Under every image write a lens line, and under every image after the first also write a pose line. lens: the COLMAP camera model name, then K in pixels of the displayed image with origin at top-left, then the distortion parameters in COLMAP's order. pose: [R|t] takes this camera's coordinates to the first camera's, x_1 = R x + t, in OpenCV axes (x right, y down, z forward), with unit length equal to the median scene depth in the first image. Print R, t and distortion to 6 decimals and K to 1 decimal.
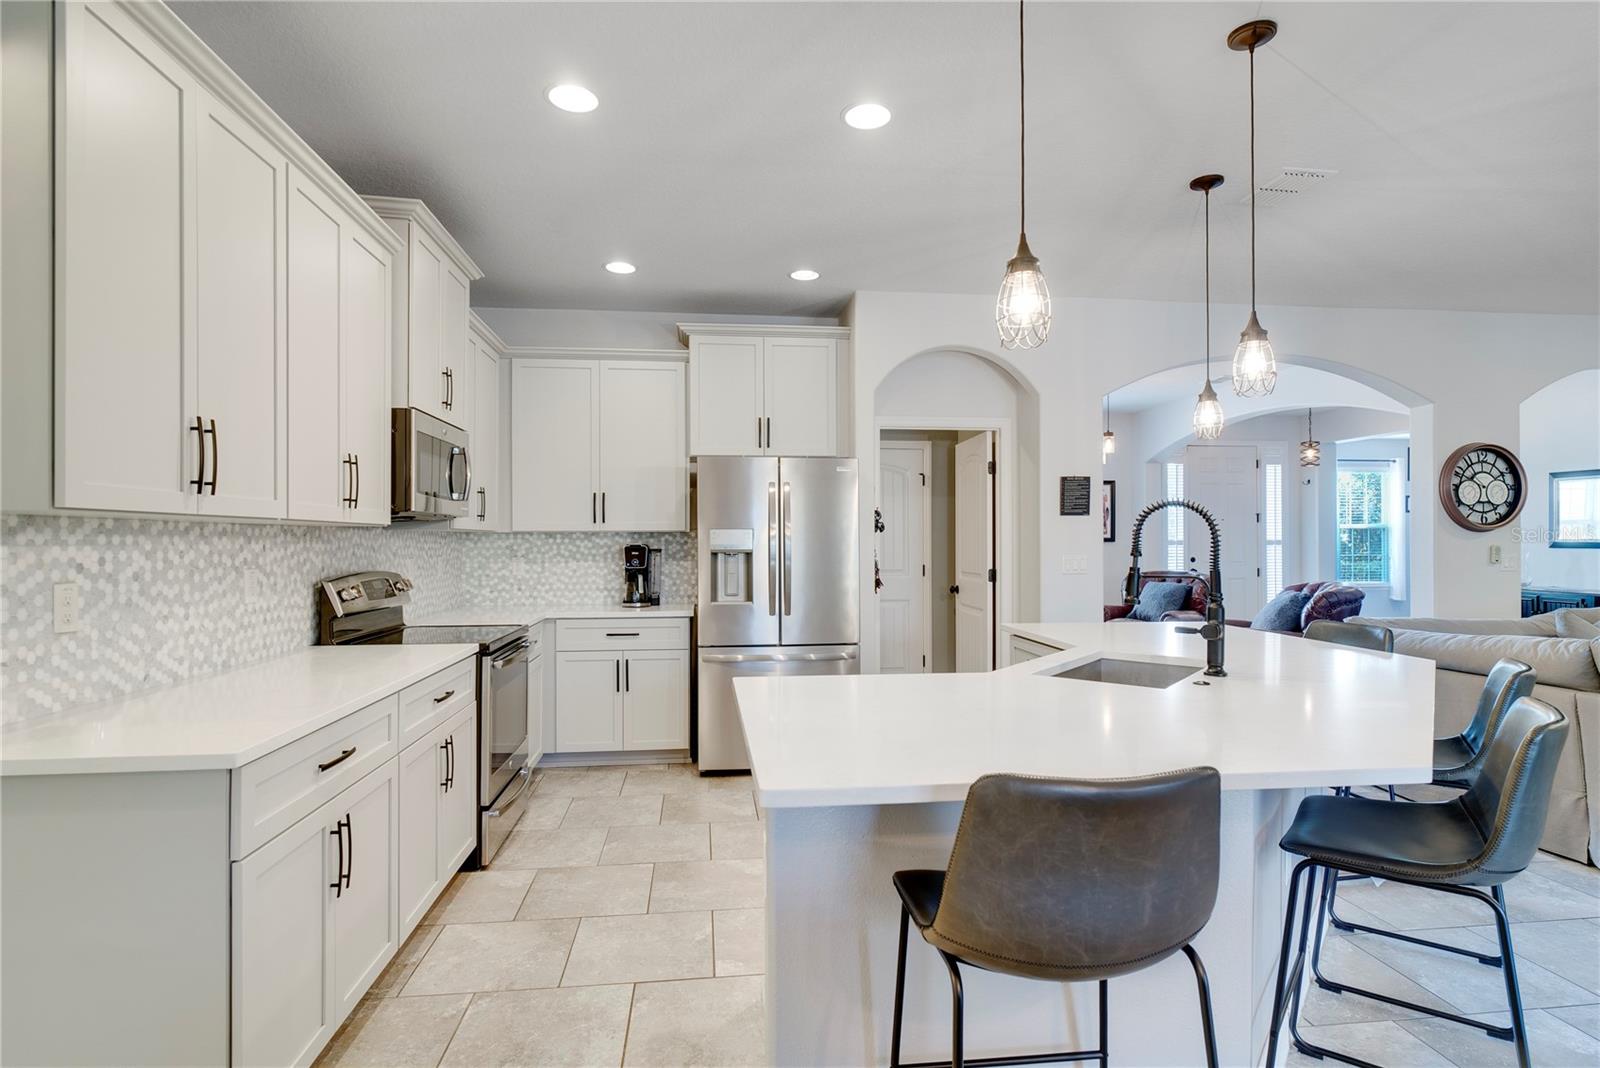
lens RADIAL K [[829.3, 0, 800.0], [0, 829.3, 534.0], [0, 0, 1]] dist [-0.001097, -0.000770]
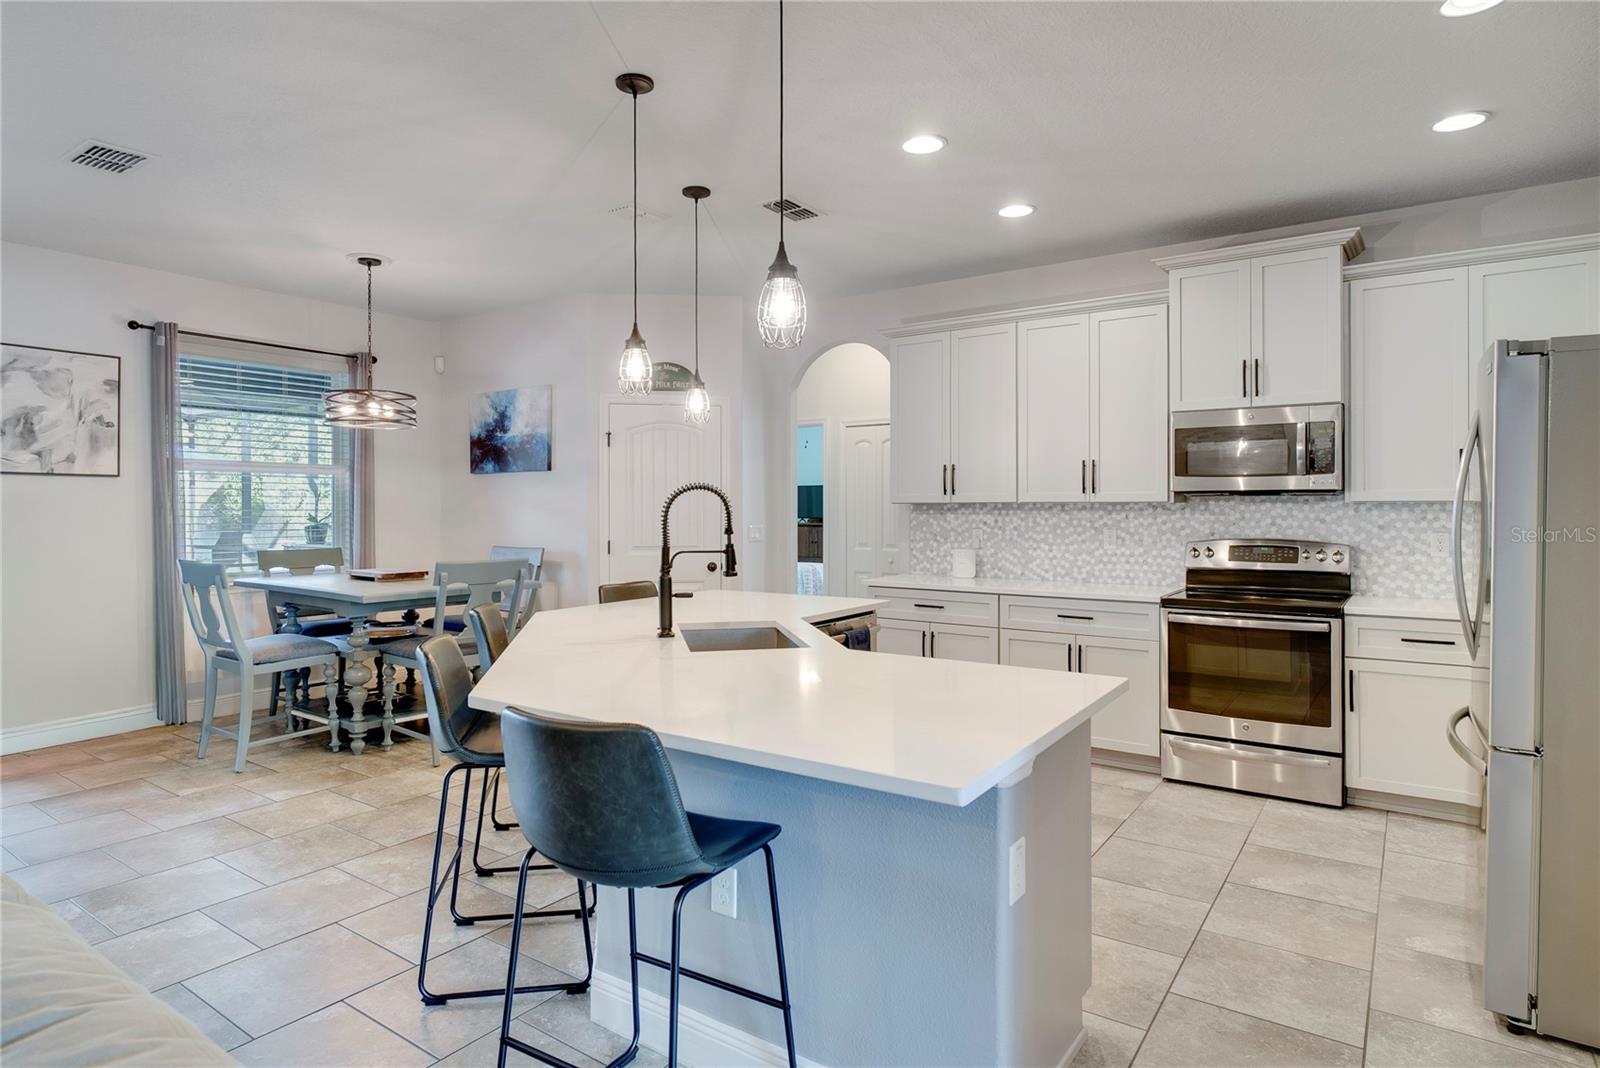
lens RADIAL K [[846.9, 0, 800.0], [0, 846.9, 534.0], [0, 0, 1]] dist [0.001369, 0.000846]
pose [[-0.666969, 0.018747, -0.744850, 0.921234], [0.005722, 0.999783, 0.020040, 0.011347], [0.745064, 0.009104, -0.666931, 1.459420]]
